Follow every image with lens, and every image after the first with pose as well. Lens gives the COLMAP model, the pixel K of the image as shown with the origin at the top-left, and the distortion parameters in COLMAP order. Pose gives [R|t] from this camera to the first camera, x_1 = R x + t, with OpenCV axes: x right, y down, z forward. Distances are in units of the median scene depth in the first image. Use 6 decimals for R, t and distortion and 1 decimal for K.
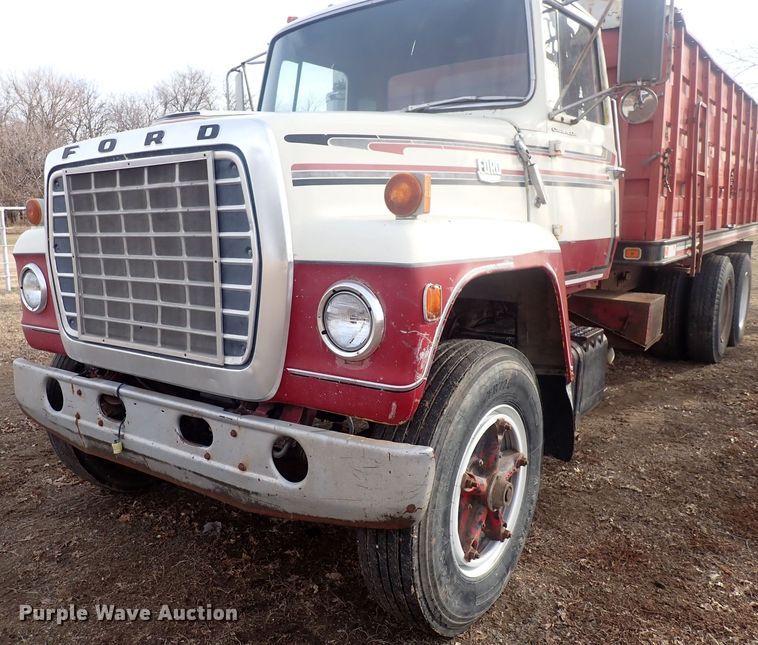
lens RADIAL K [[641.5, 0, 361.4], [0, 641.5, 342.6], [0, 0, 1]] dist [-0.011940, -0.009309]
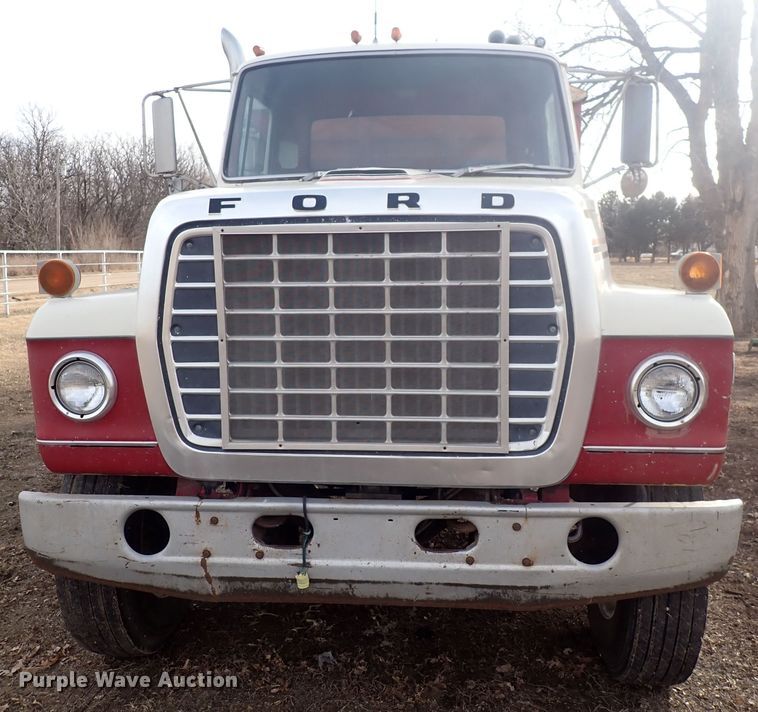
lens RADIAL K [[727.7, 0, 377.6], [0, 727.7, 352.5], [0, 0, 1]] dist [0.002566, 0.000000]
pose [[0.849905, -0.062657, 0.523197, -0.871955], [0.095495, 0.994779, -0.035994, -0.084003], [-0.518210, 0.080555, 0.851451, 0.199733]]
